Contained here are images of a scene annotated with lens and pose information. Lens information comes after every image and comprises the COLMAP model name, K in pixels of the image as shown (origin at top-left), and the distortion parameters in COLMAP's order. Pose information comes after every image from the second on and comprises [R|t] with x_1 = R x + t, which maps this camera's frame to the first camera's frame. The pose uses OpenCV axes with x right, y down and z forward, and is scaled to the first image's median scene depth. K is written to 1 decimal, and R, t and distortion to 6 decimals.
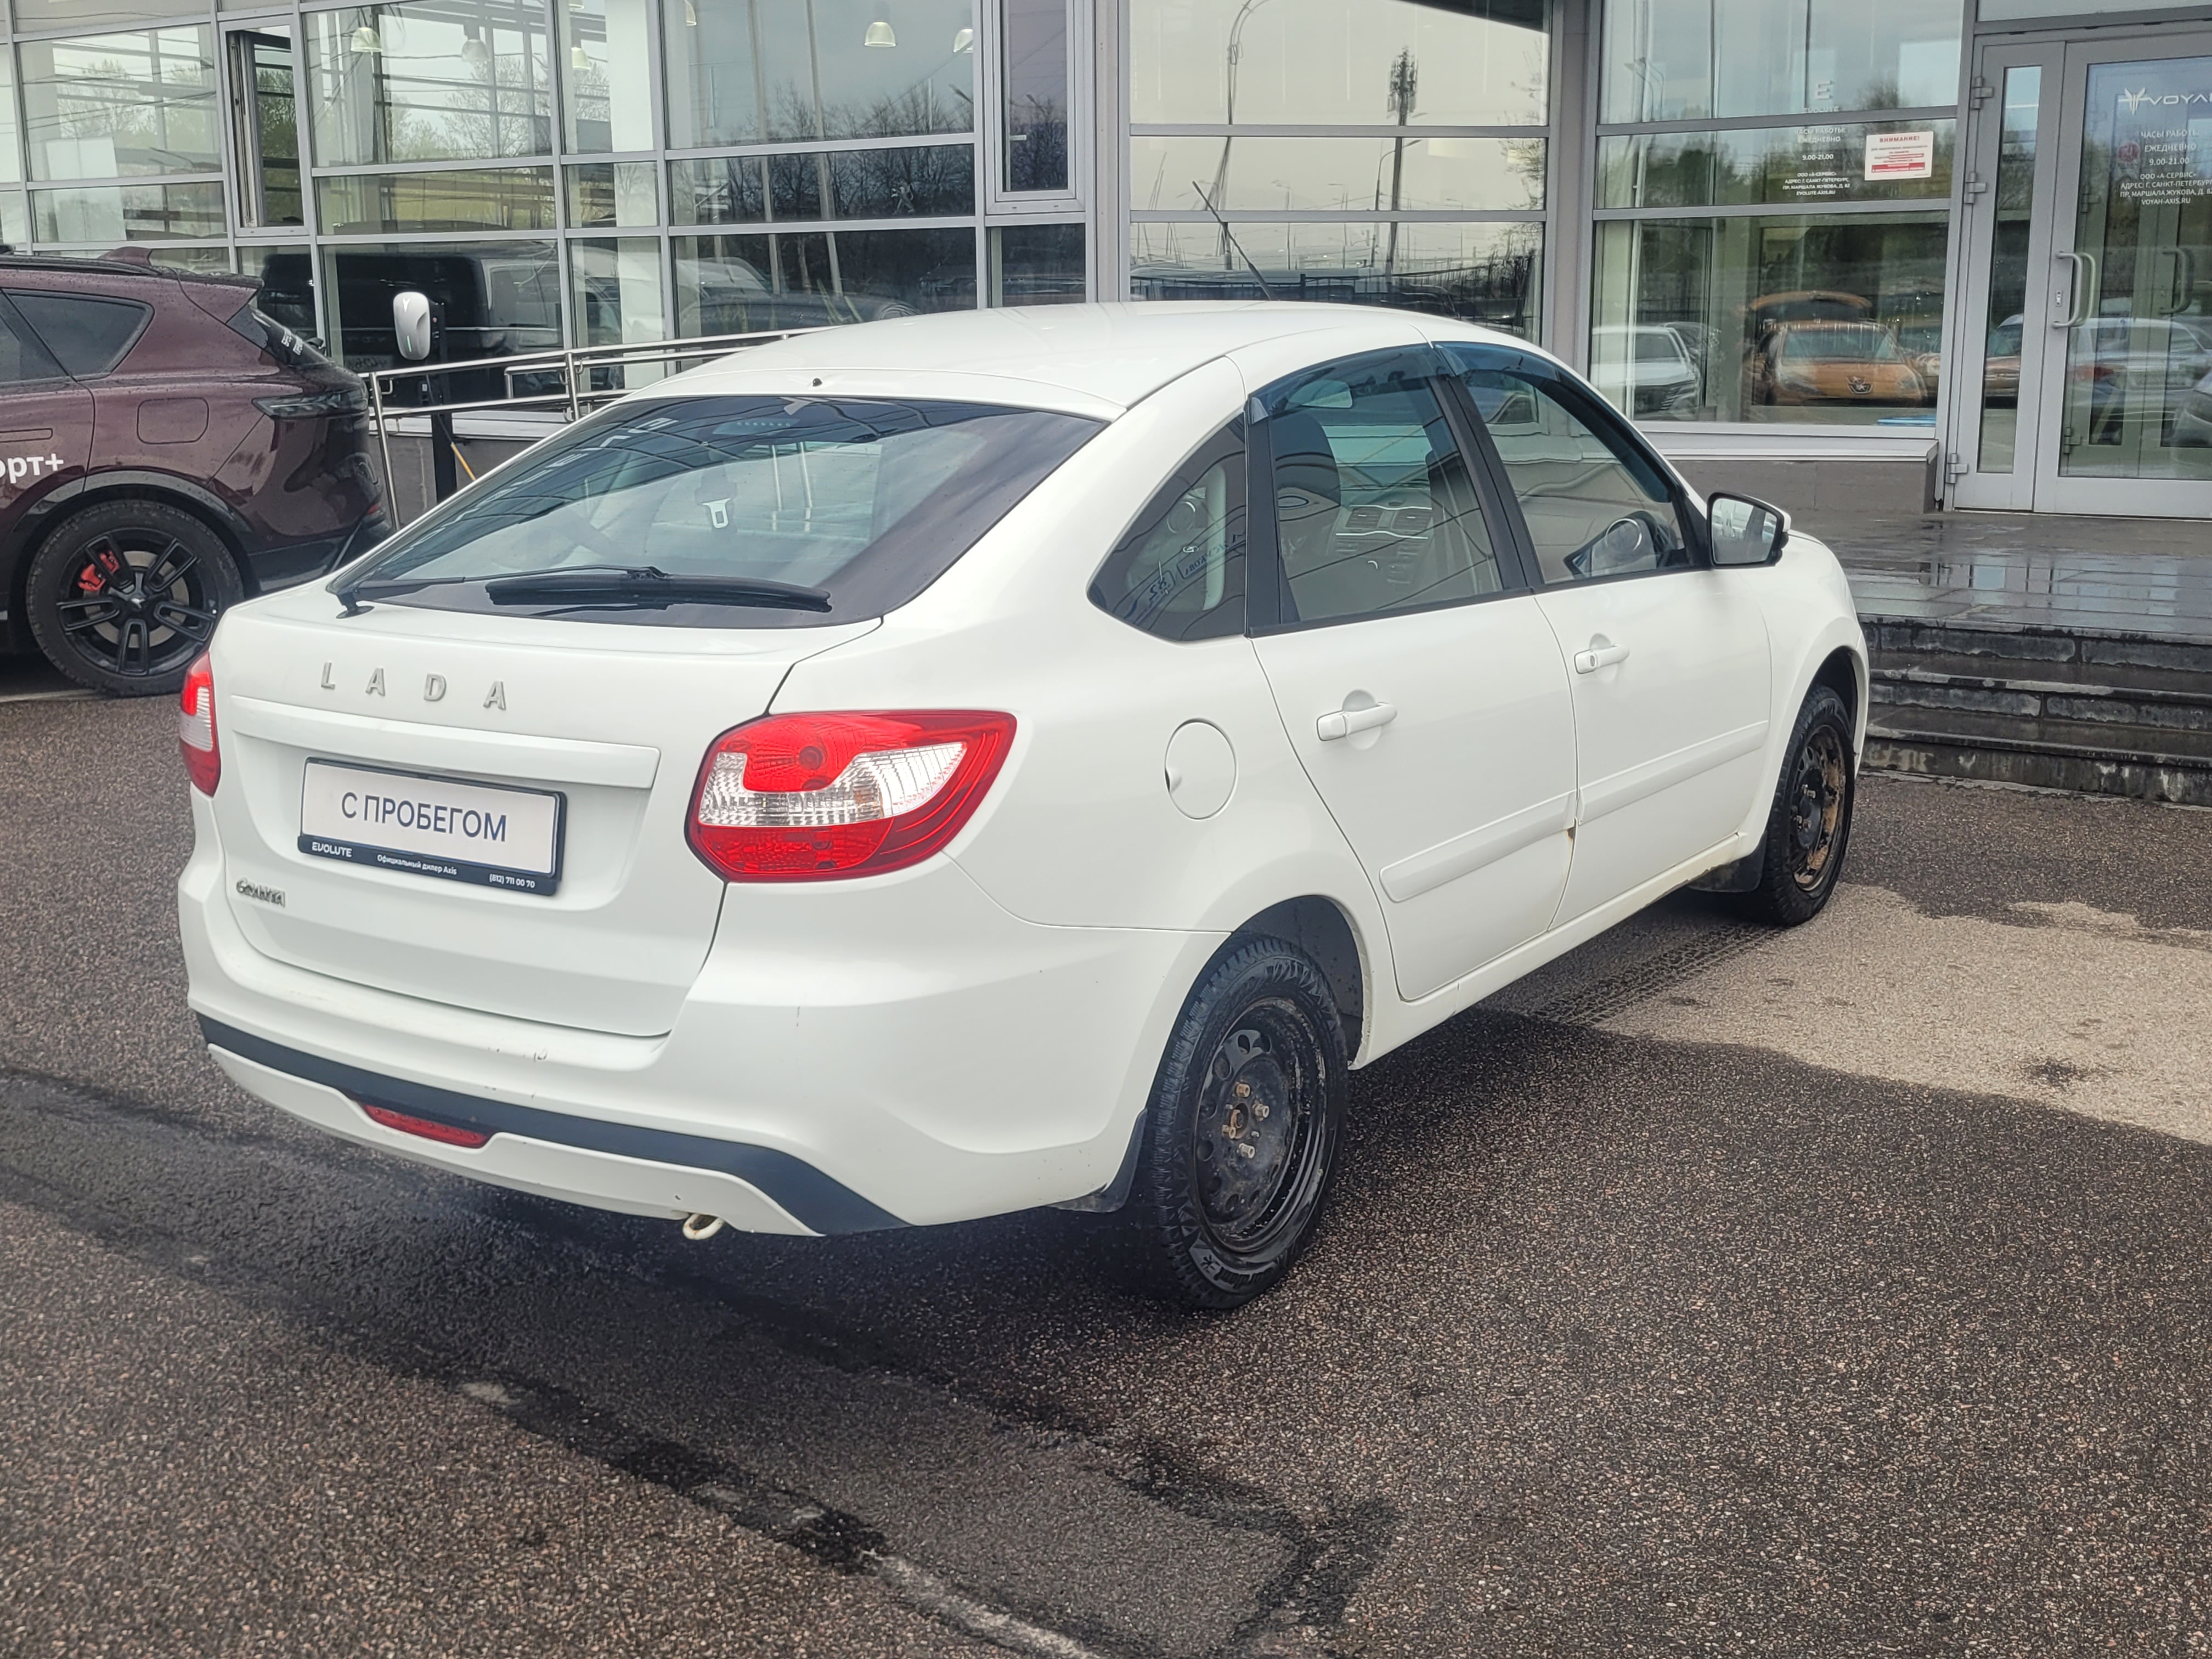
lens RADIAL K [[2439.3, 0, 1050.1], [0, 2439.3, 803.8], [0, 0, 1]] dist [0.026680, 0.010154]
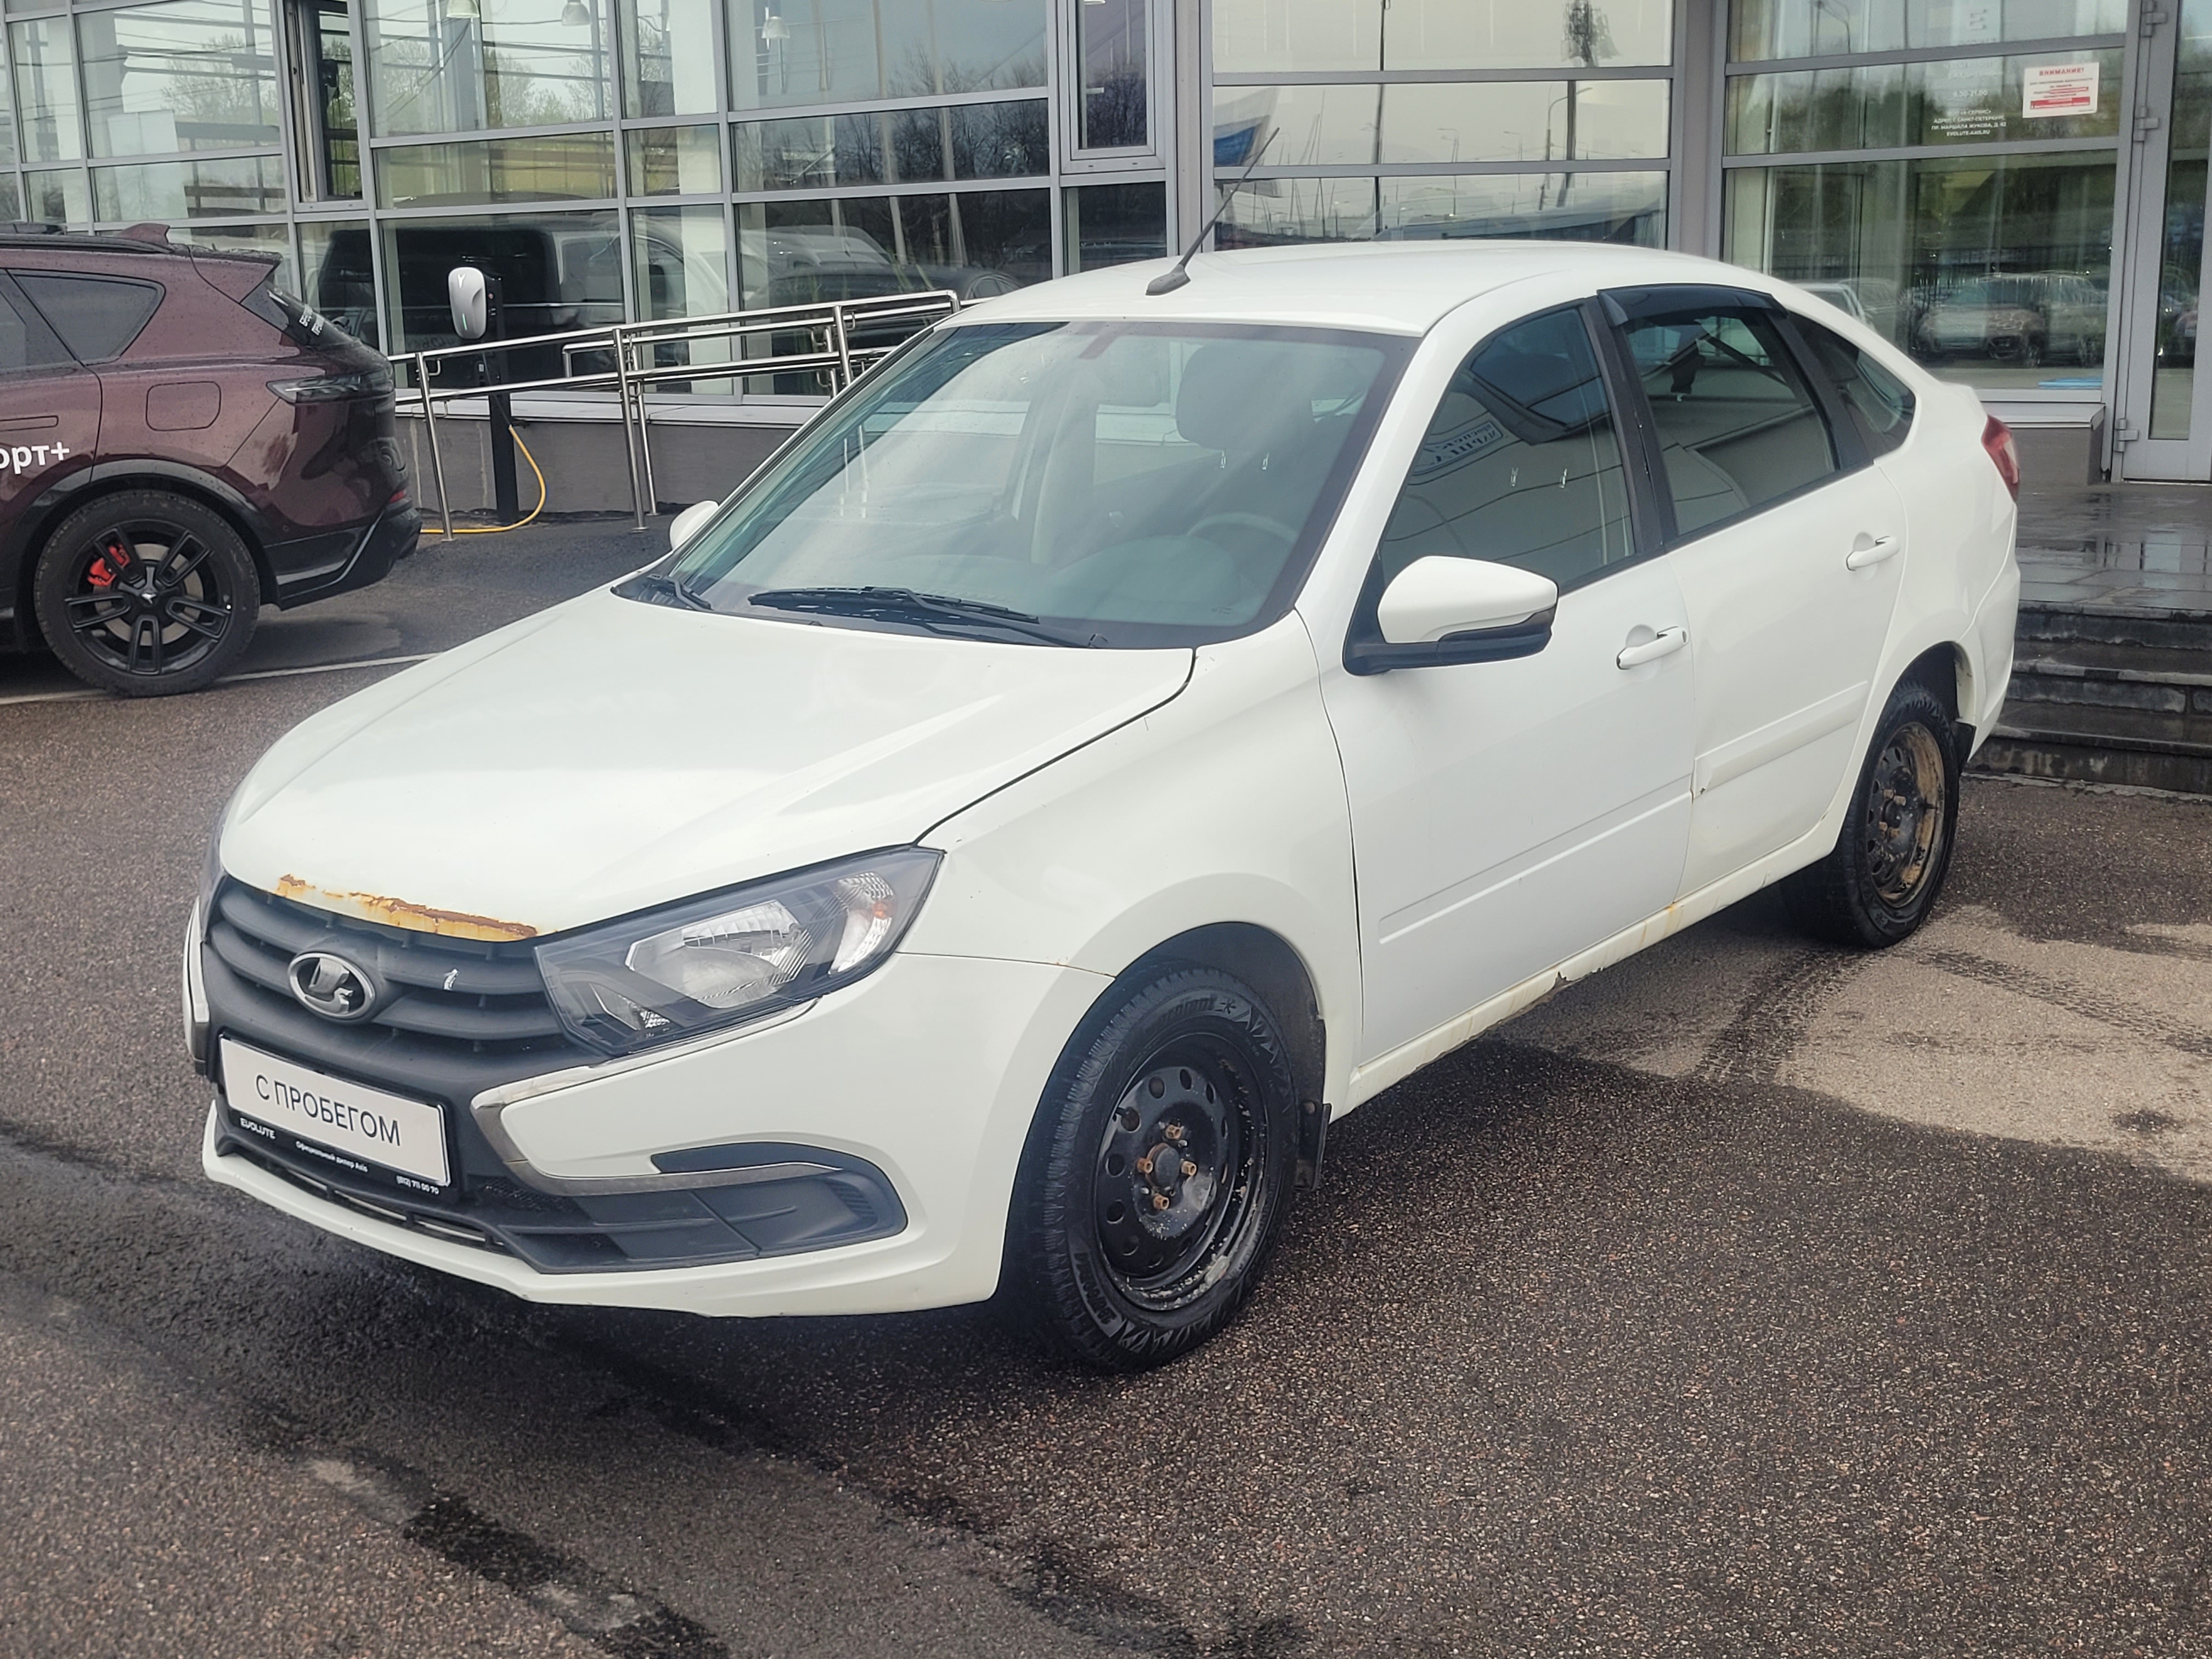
lens RADIAL K [[2566.4, 0, 1028.1], [0, 2566.4, 822.5], [0, 0, 1]] dist [0.028317, 0.003545]
pose [[0.997747, -0.000663, -0.067088, 0.074187], [0.001290, 0.999956, 0.009292, -0.007918], [0.067079, -0.009357, 0.997704, 0.049994]]
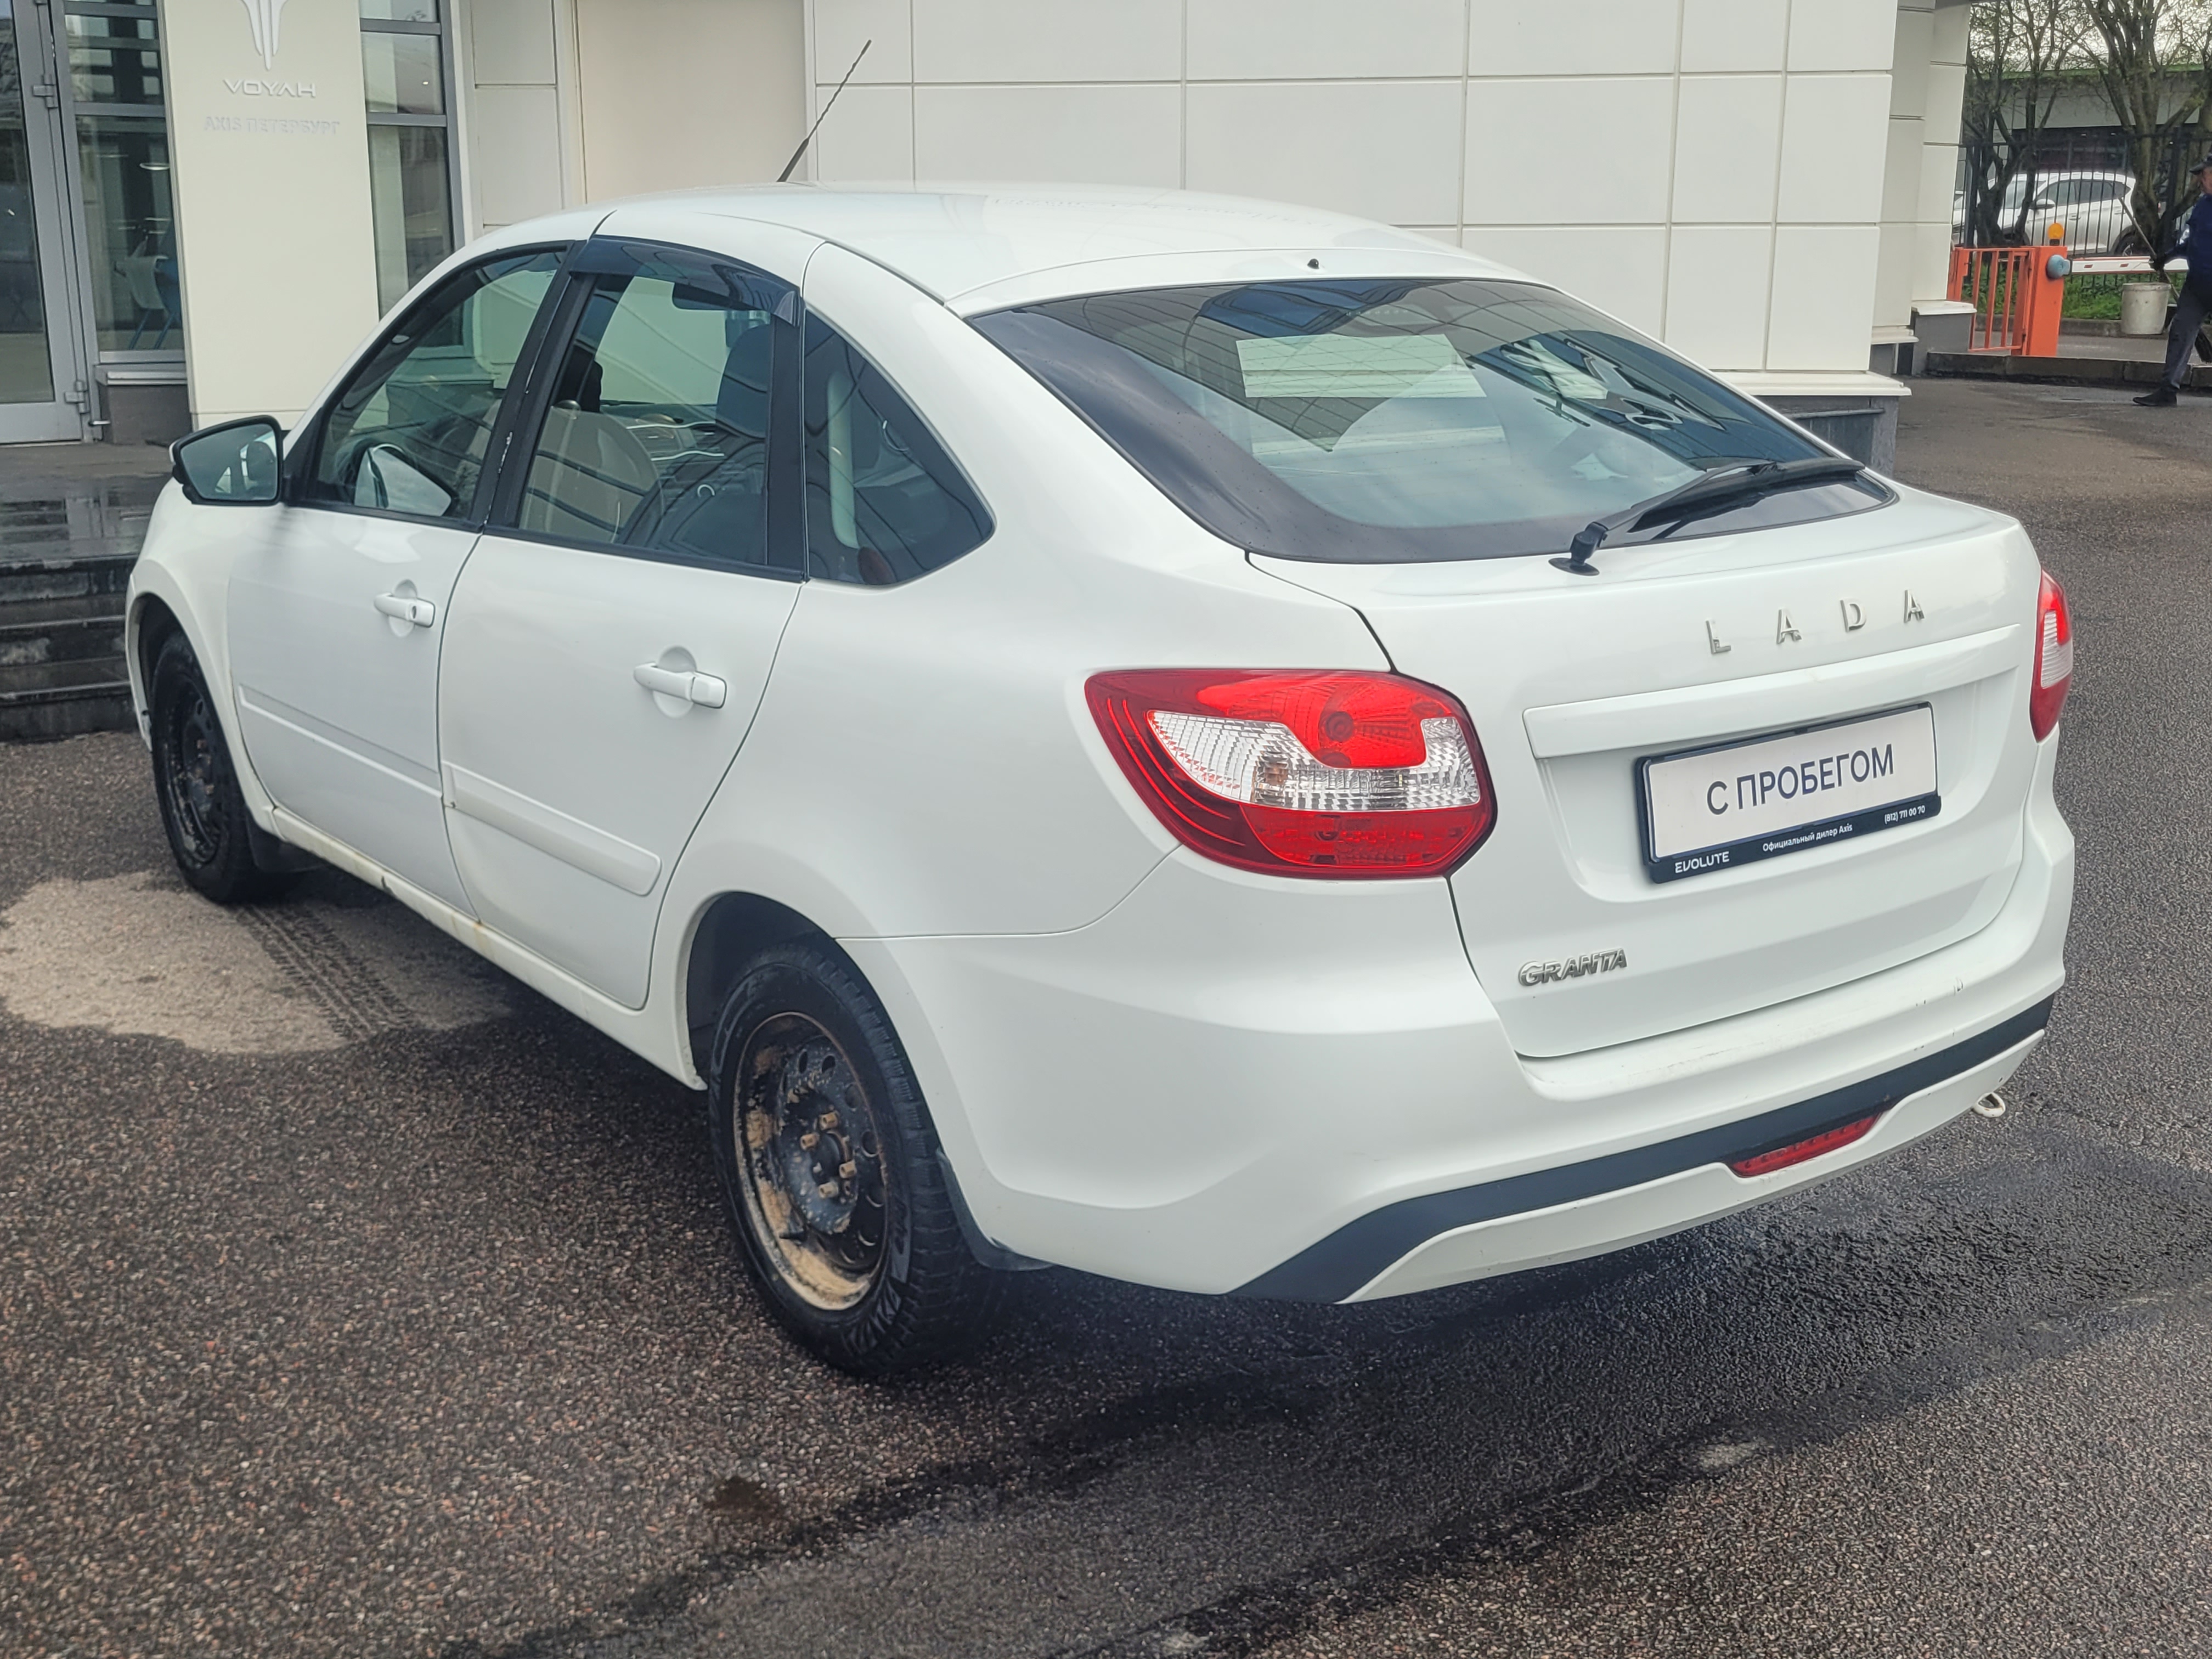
lens RADIAL K [[2471.3, 0, 1088.0], [0, 2471.3, 828.6], [0, 0, 1]] dist [0.037615, -0.023405]
pose [[0.304516, -0.217857, 0.927259, -0.843488], [0.189538, 0.967884, 0.165157, -0.123732], [-0.933459, 0.125458, 0.336028, 0.716029]]
